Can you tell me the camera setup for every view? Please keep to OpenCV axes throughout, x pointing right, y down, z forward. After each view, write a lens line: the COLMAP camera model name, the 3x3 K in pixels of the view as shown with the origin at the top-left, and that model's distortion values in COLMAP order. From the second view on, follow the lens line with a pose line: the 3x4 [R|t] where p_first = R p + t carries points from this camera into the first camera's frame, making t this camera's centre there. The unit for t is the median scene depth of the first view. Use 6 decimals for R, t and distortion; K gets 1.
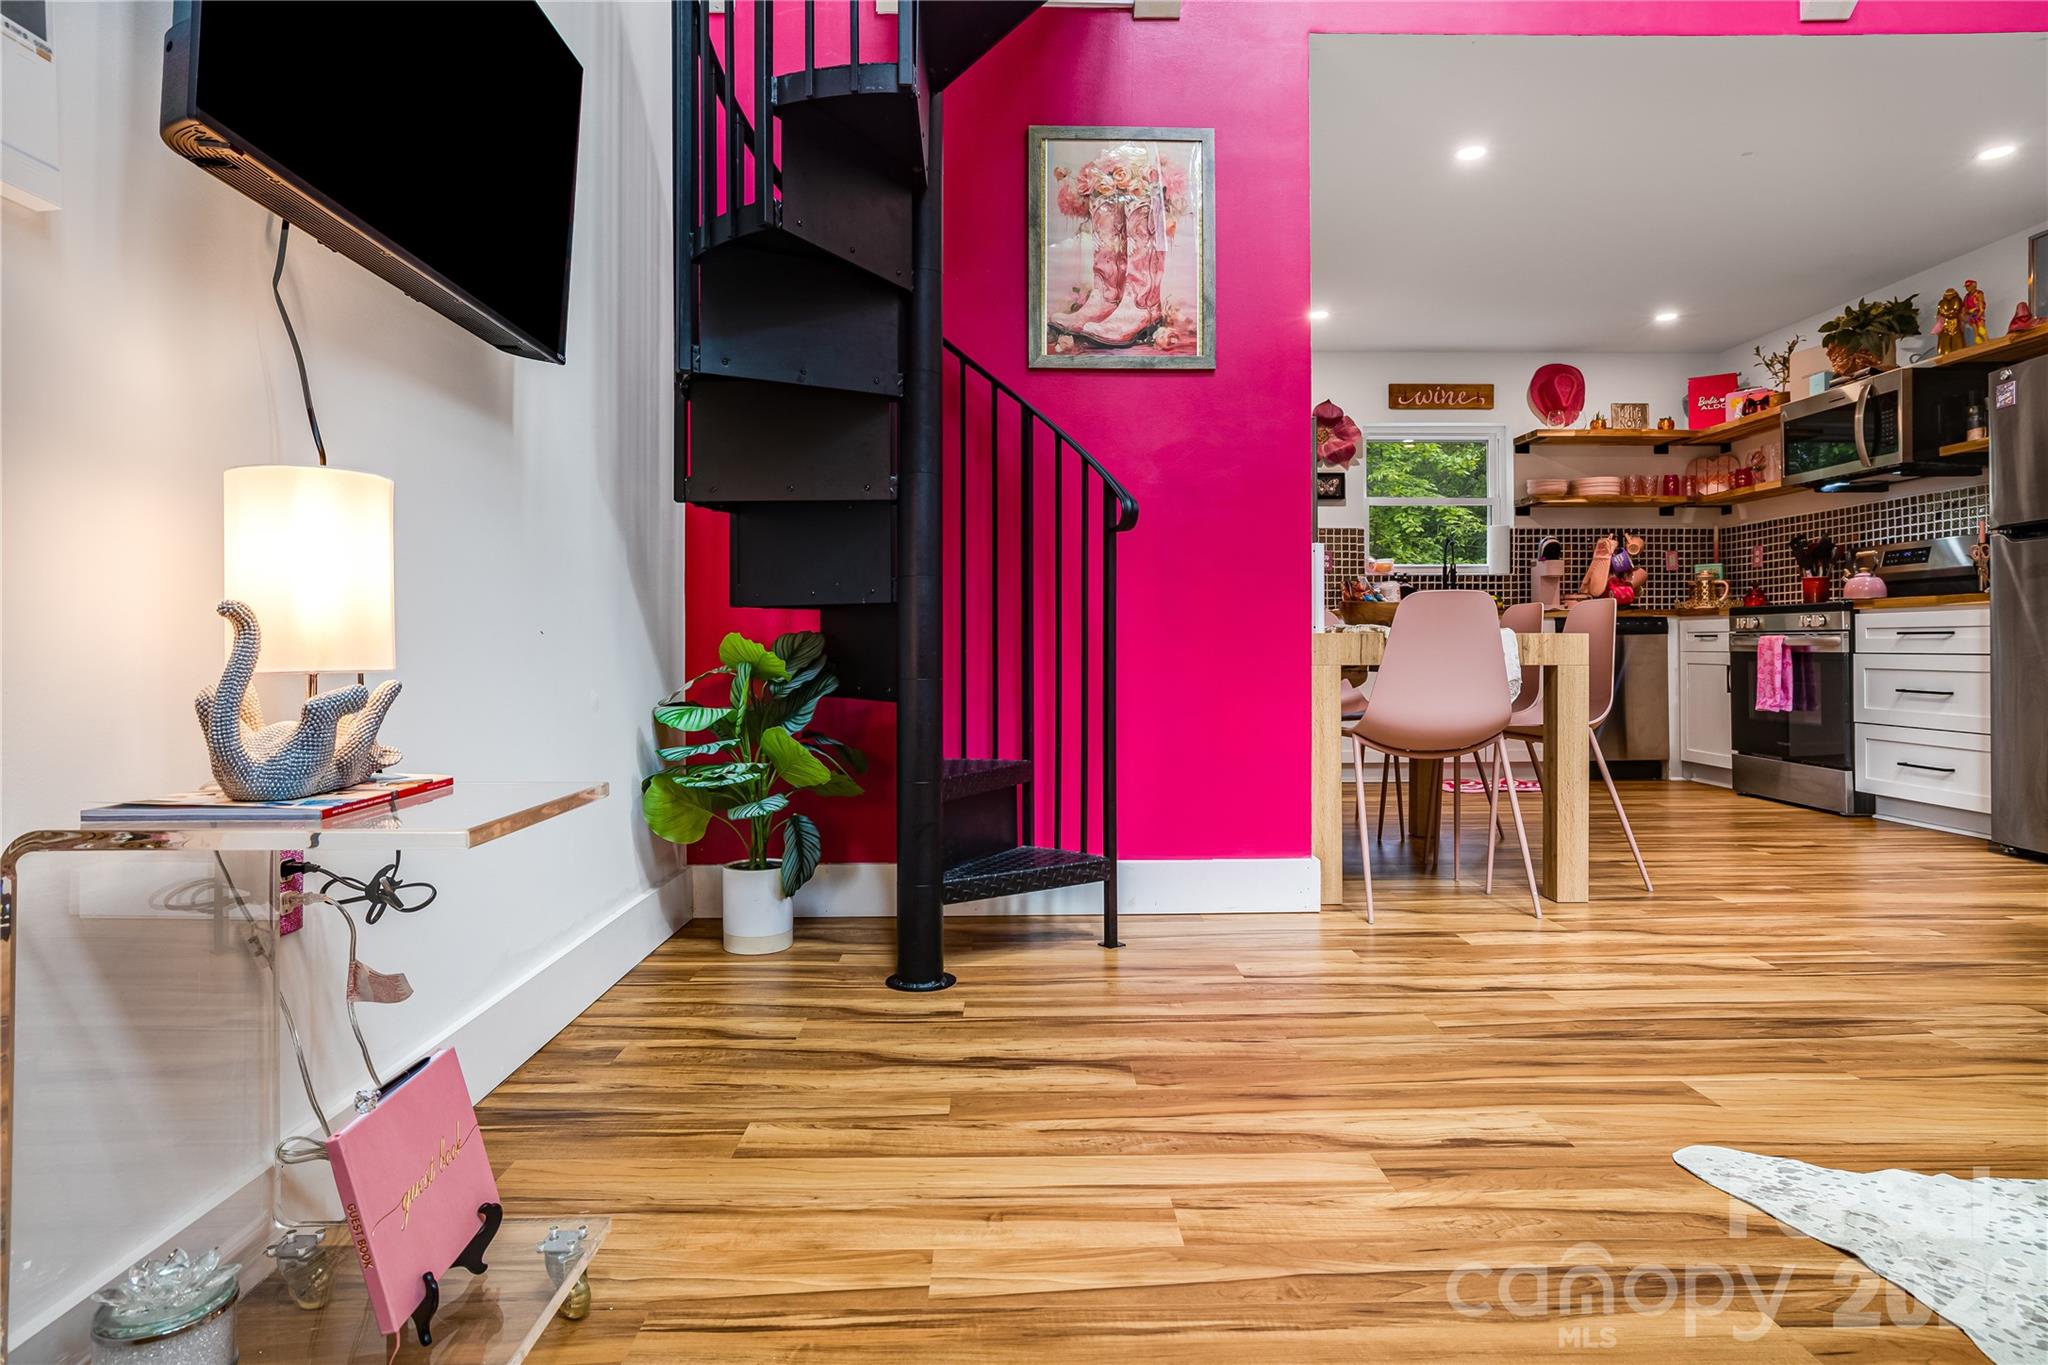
lens RADIAL K [[1160.5, 0, 1027.1], [0, 1160.5, 655.4], [0, 0, 1]] dist [-0.004103, 0.002053]
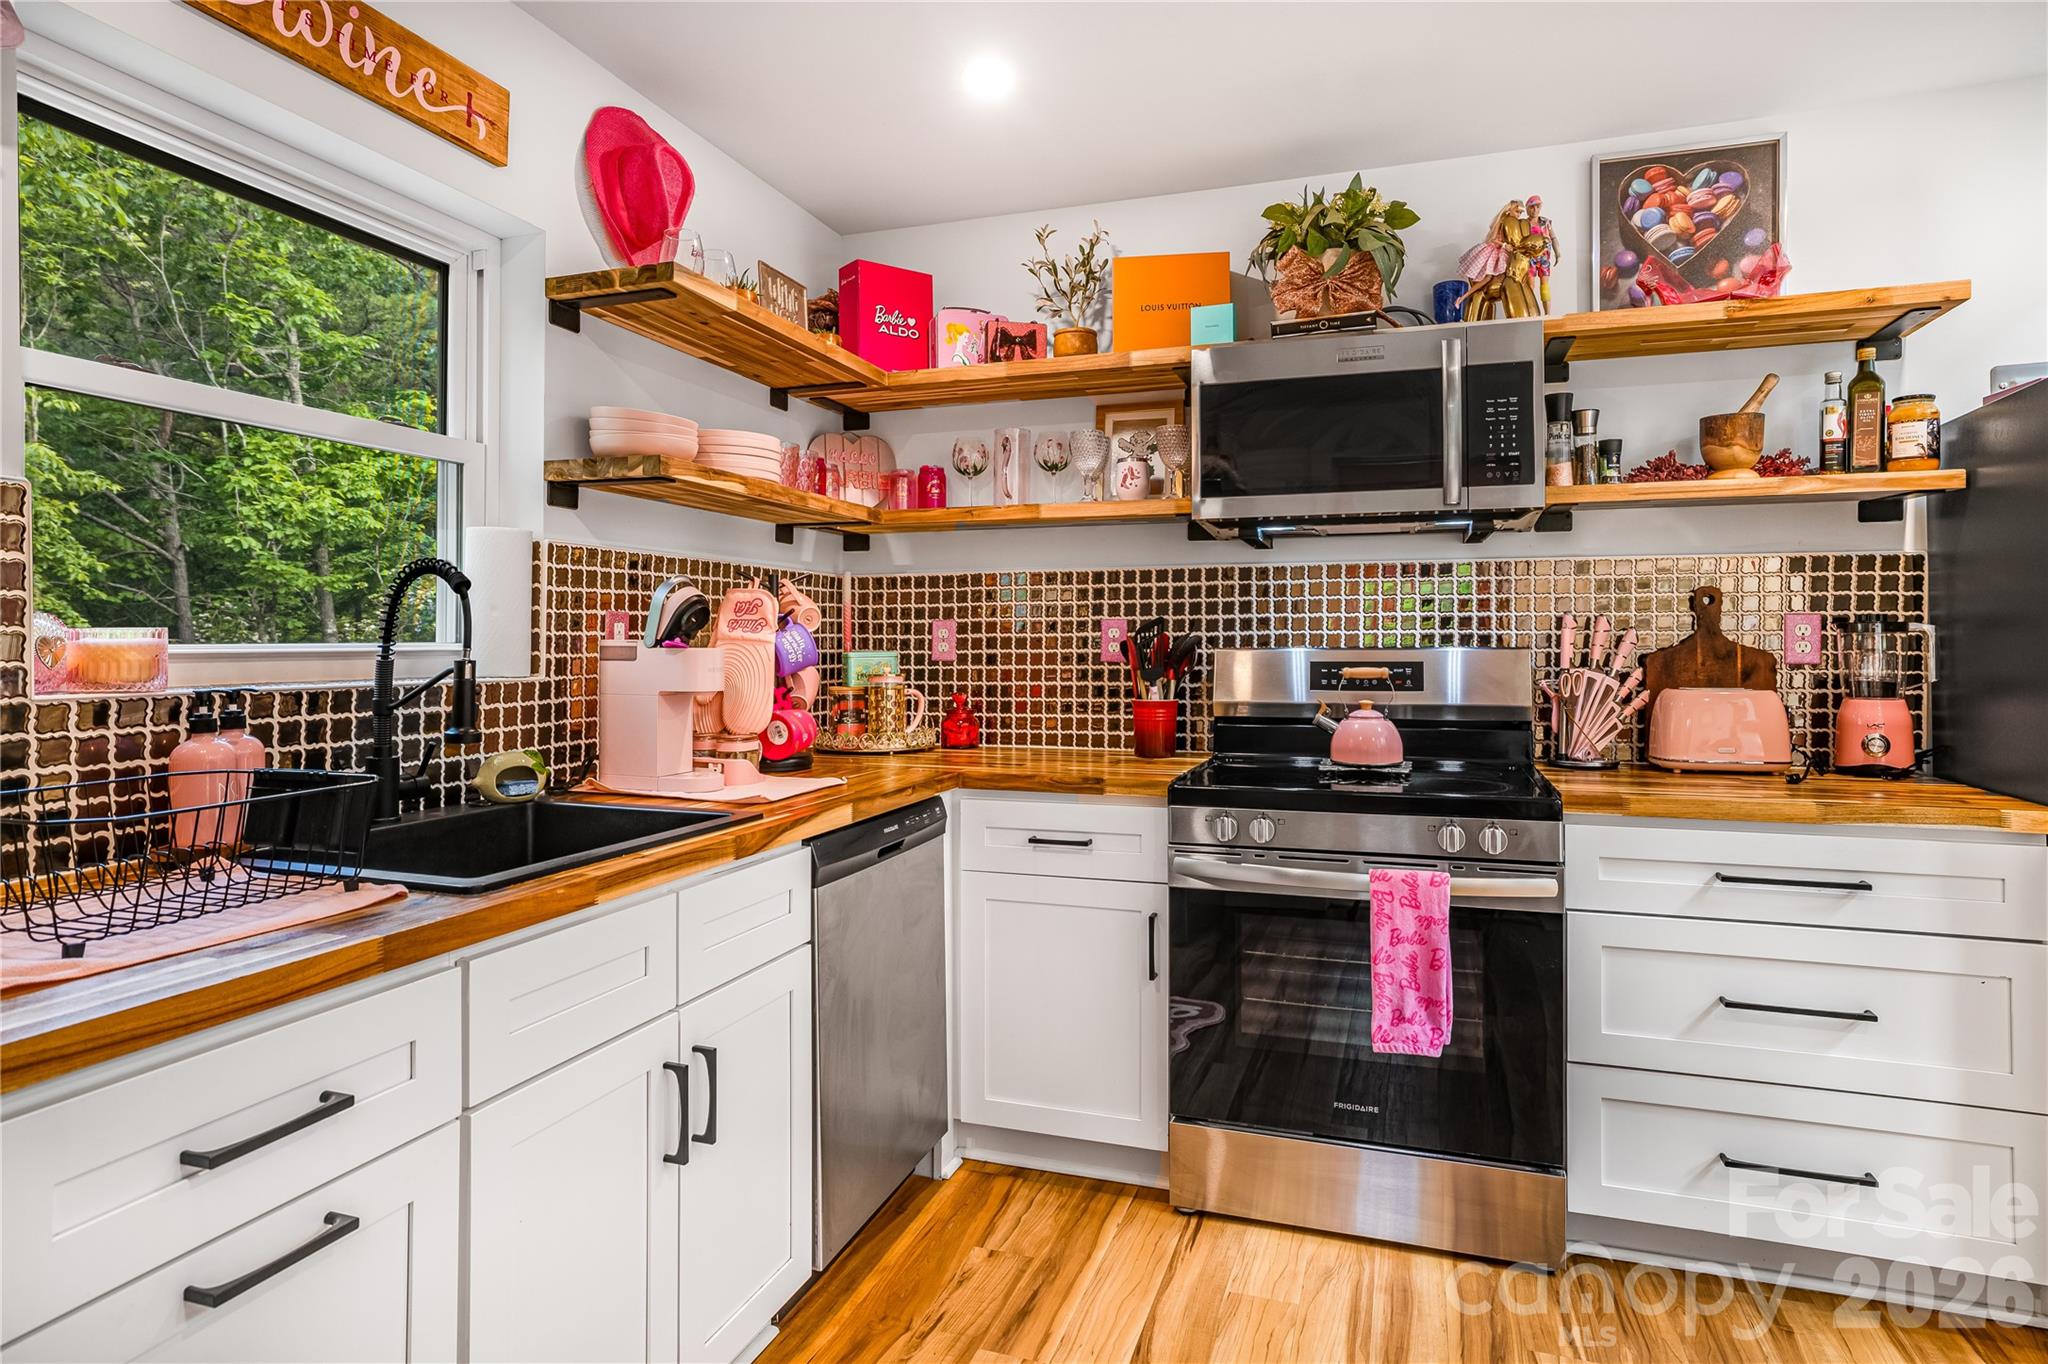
lens RADIAL K [[1134.3, 0, 1024.5], [0, 1134.3, 621.9], [0, 0, 1]] dist [-0.000971, -0.000079]
pose [[0.343541, 0.019928, 0.938926, 0.163852], [0.007773, 0.999680, -0.024061, -0.080126], [-0.939105, 0.015564, 0.343277, 0.783389]]
